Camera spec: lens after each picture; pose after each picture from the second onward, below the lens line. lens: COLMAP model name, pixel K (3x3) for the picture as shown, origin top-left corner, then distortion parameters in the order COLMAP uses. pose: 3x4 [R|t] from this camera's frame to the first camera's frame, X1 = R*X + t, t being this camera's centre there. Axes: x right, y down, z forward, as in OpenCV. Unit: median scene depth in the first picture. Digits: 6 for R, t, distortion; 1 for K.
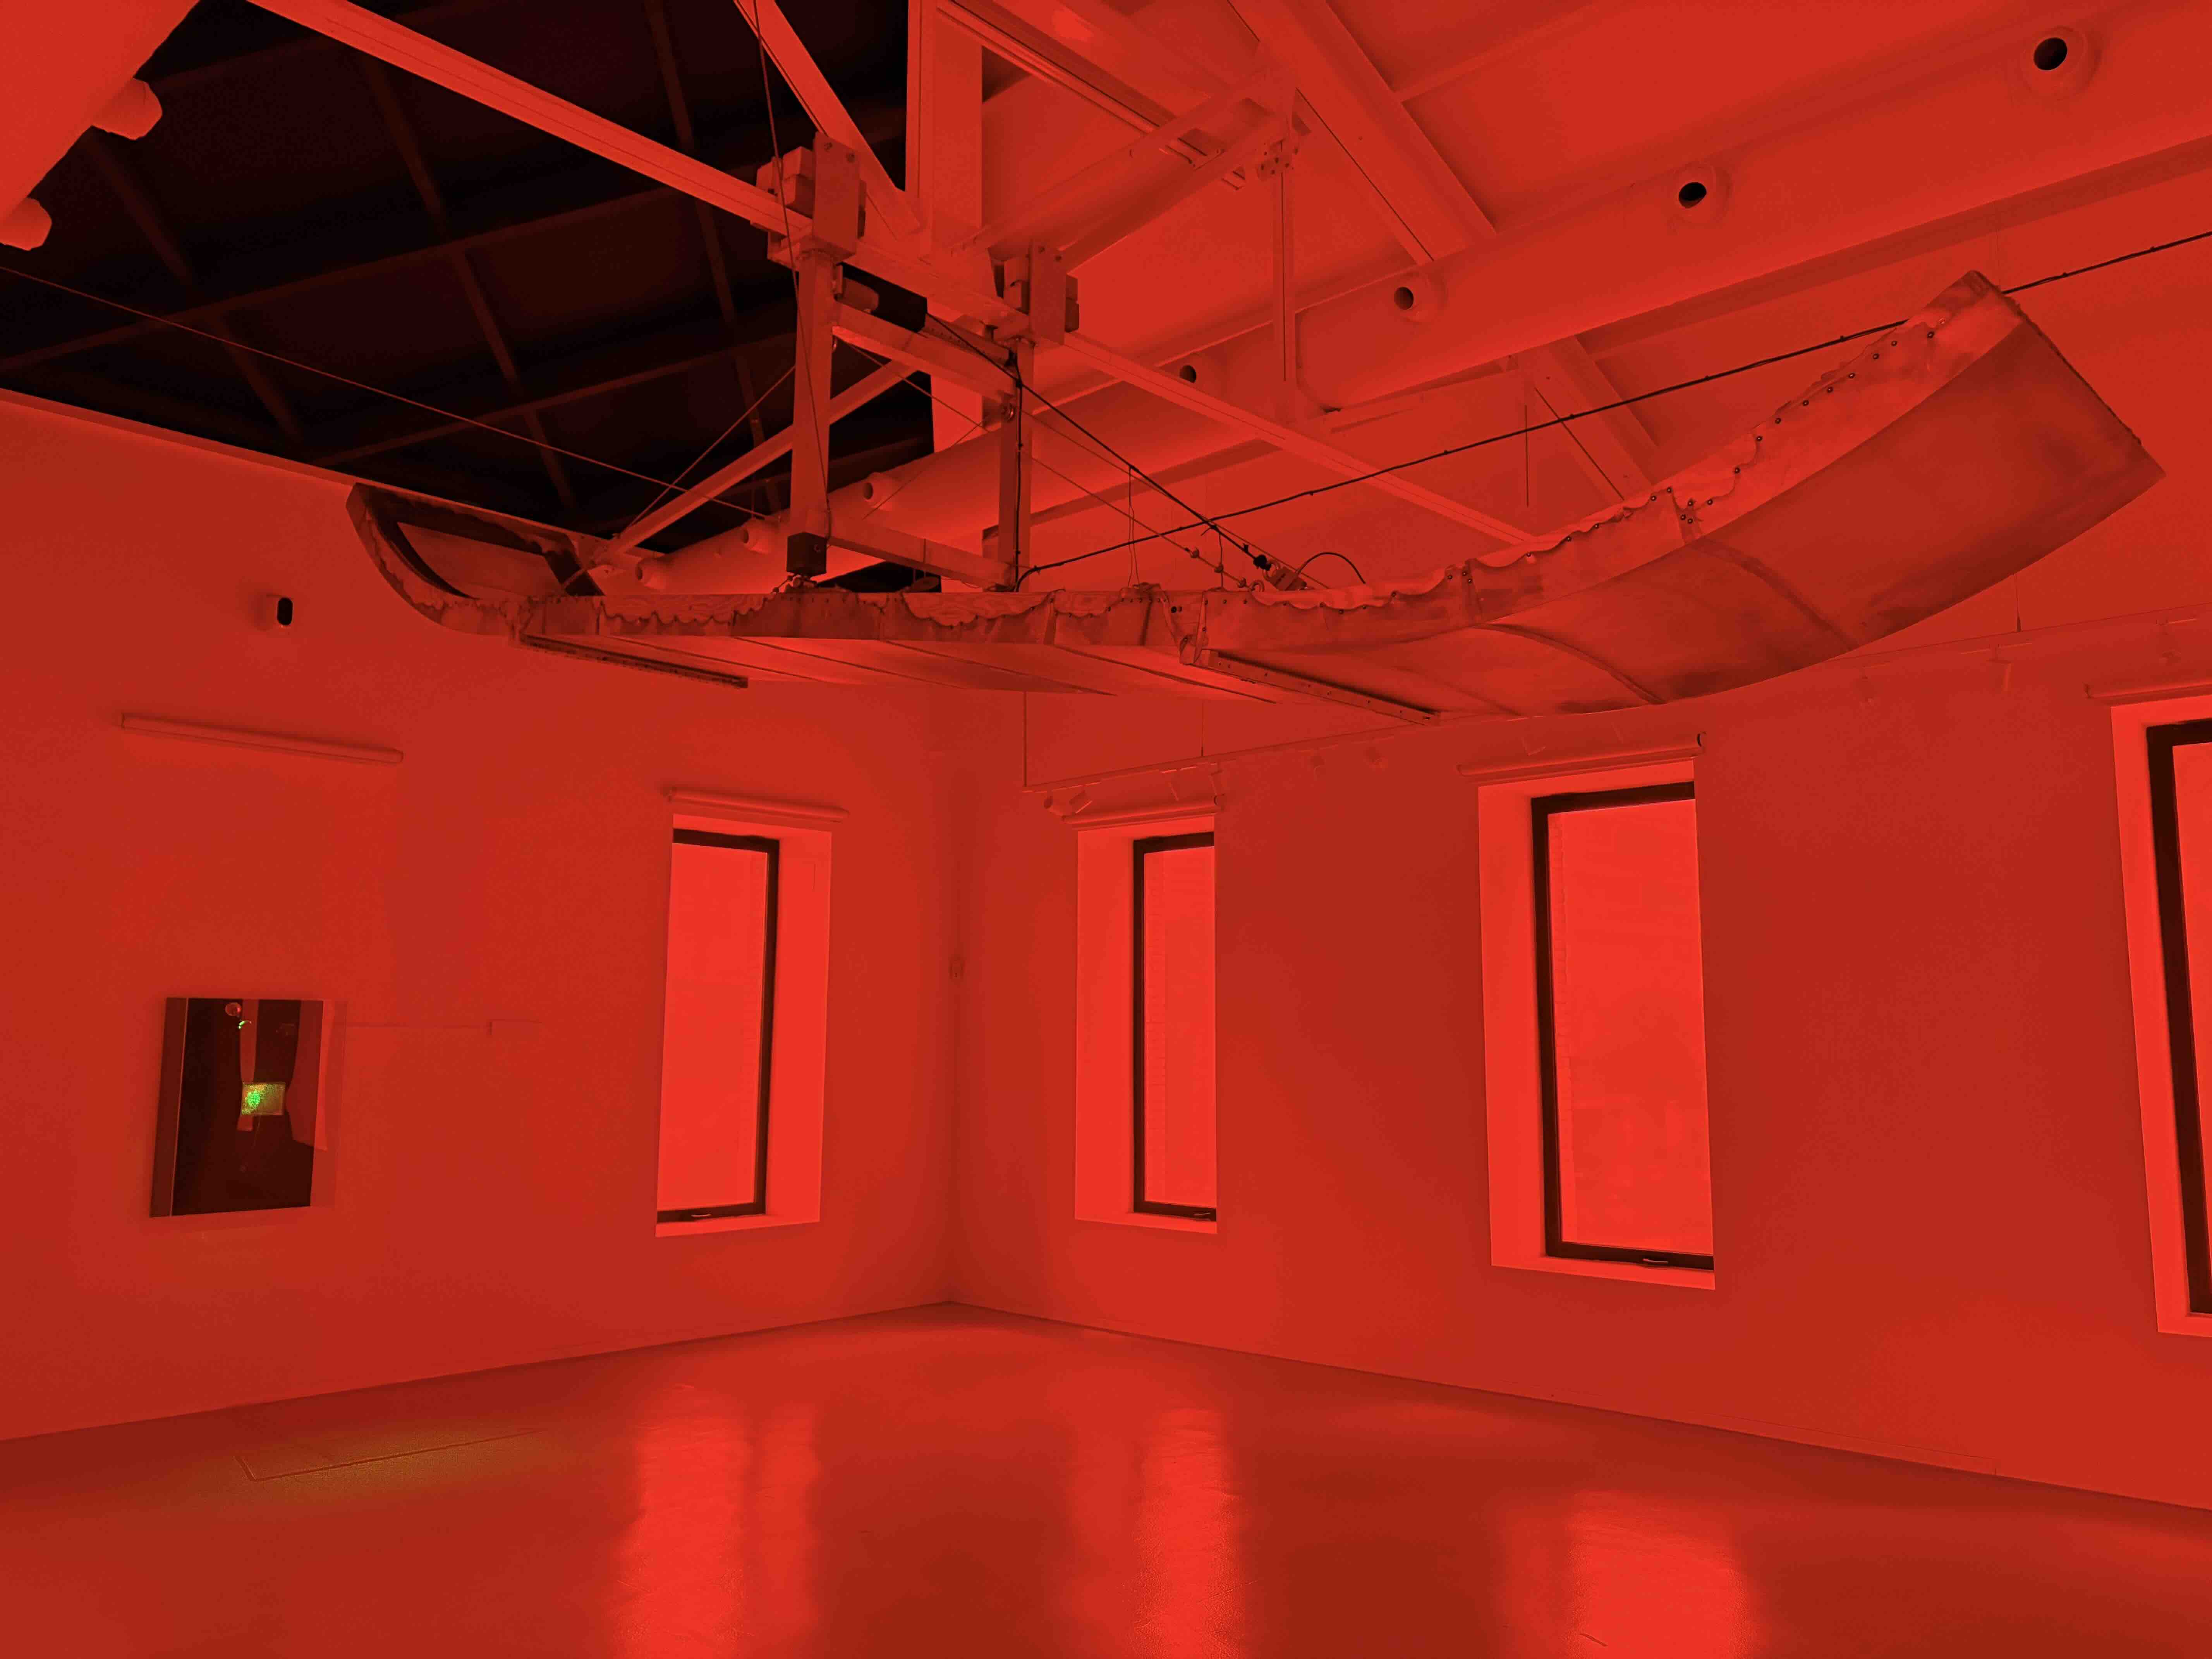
lens RADIAL K [[1669.8, 0, 1106.0], [0, 1669.8, 829.5], [0, 0, 1]] dist [0.057775, -0.067017]
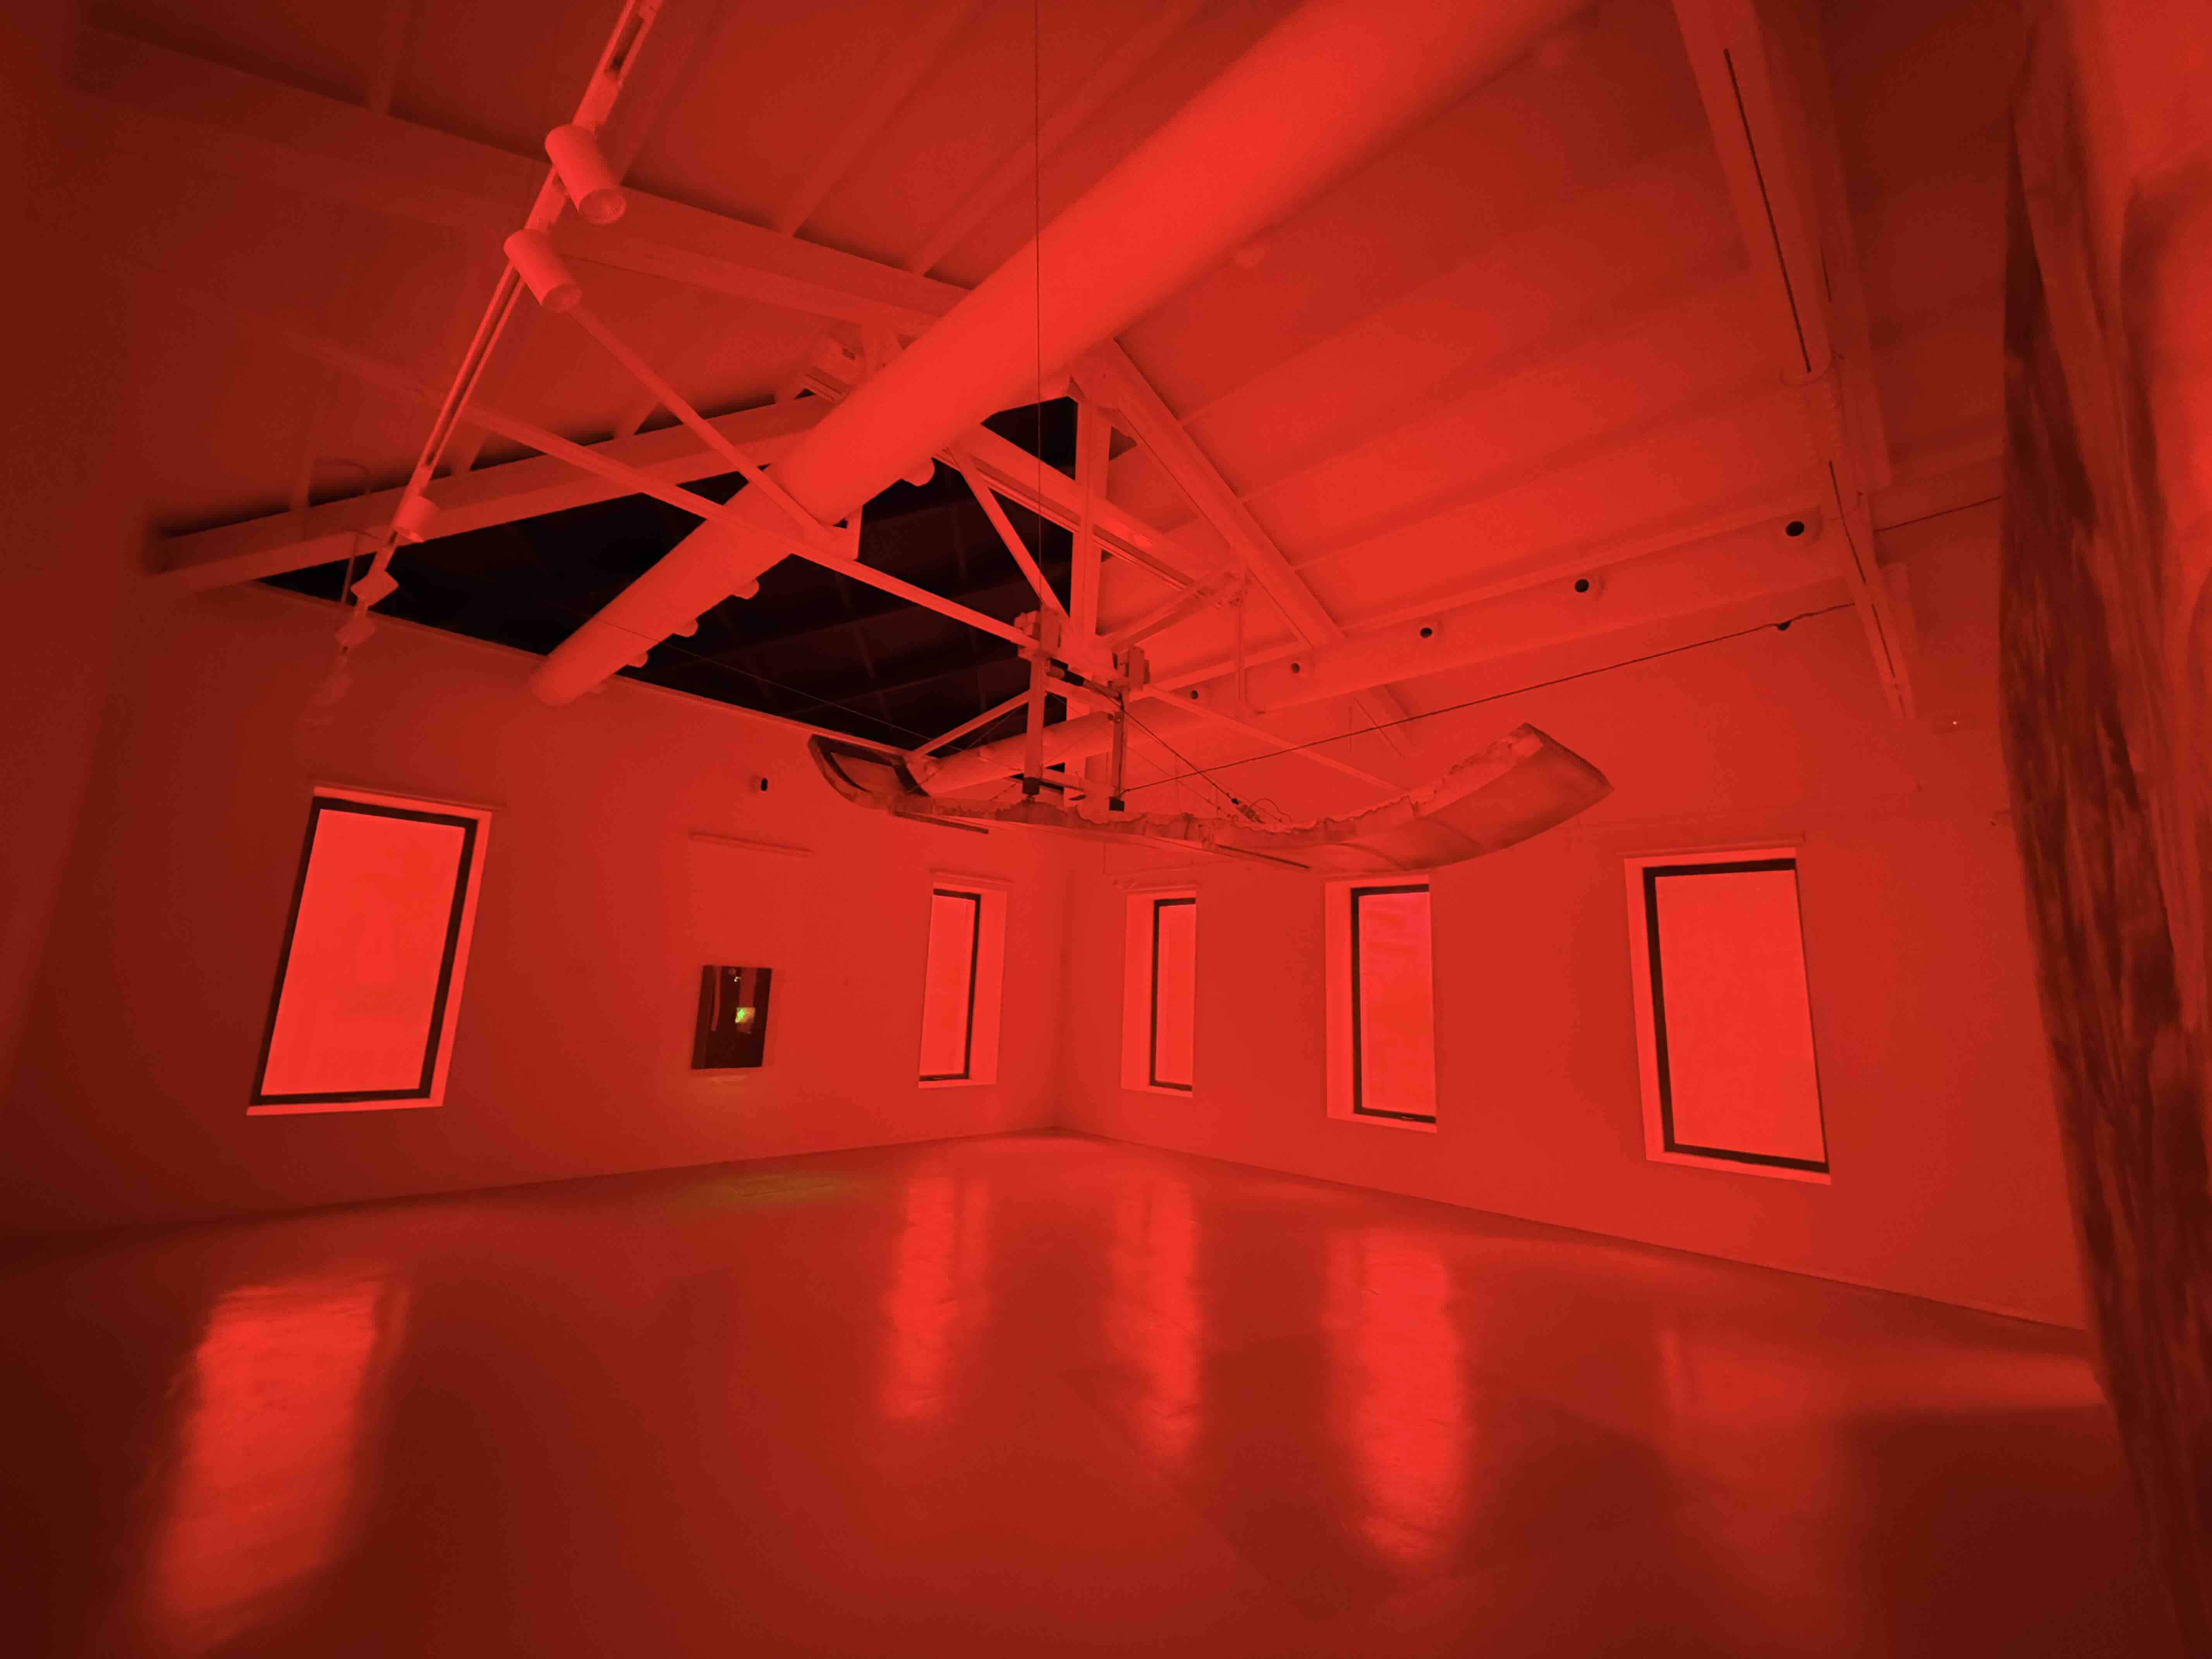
lens RADIAL K [[878.4, 0, 1106.0], [0, 878.4, 829.5], [0, 0, 1]] dist [0.000741, -0.000287]
pose [[0.999294, 0.028894, -0.024013, -0.033407], [-0.030232, 0.997894, -0.057386, -0.028531], [0.022305, 0.058072, 0.998063, -0.128422]]
